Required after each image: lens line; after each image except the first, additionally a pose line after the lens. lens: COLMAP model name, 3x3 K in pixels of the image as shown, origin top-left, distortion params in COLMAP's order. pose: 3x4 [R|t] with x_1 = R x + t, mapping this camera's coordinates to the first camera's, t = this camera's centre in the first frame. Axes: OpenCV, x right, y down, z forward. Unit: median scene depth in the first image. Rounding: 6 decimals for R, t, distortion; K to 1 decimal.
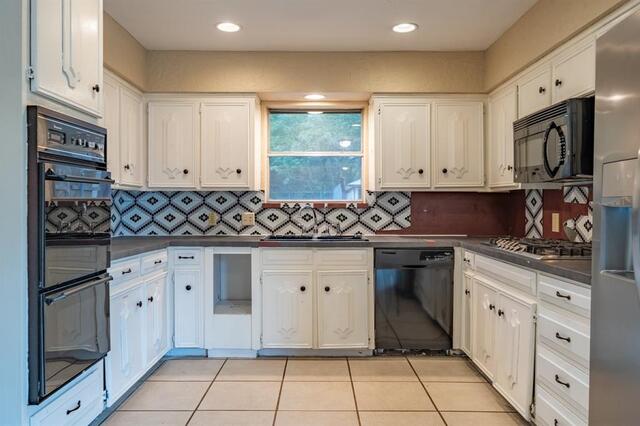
lens RADIAL K [[480.9, 0, 318.8], [0, 480.9, 213.3], [0, 0, 1]] dist [0.003036, 0.004283]
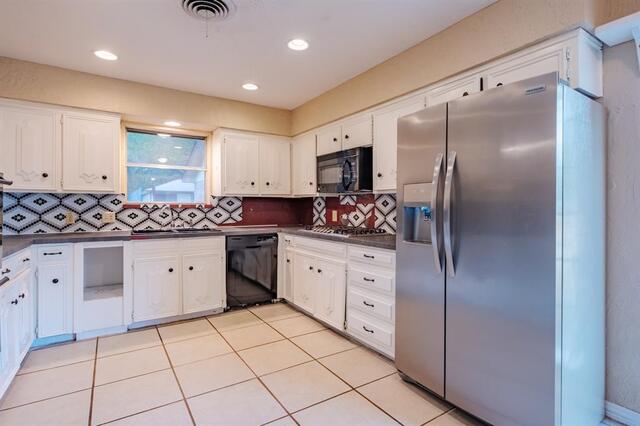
lens RADIAL K [[318.7, 0, 321.6], [0, 318.7, 207.3], [0, 0, 1]] dist [0.005733, -0.001675]
pose [[0.837533, -0.001843, 0.546384, -0.152956], [0.008753, 0.999911, -0.010045, -0.000820], [-0.546317, 0.013196, 0.837474, 0.050485]]
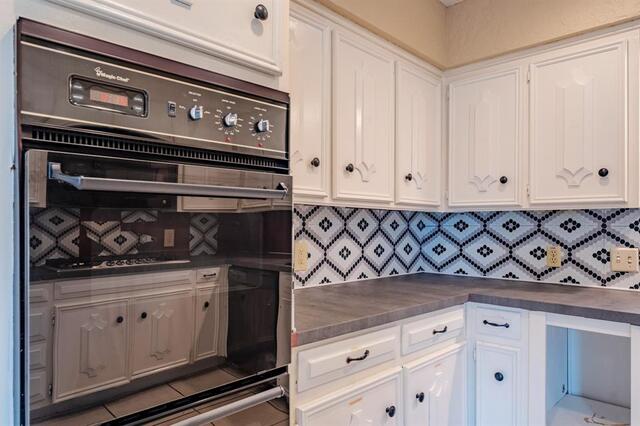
lens RADIAL K [[440.5, 0, 311.2], [0, 440.5, 222.7], [0, 0, 1]] dist [-0.008980, 0.000348]
pose [[0.717283, -0.001469, -0.696780, -0.060756], [-0.014788, 0.999740, -0.017331, -0.018132], [0.696625, 0.022735, 0.717075, 0.433975]]
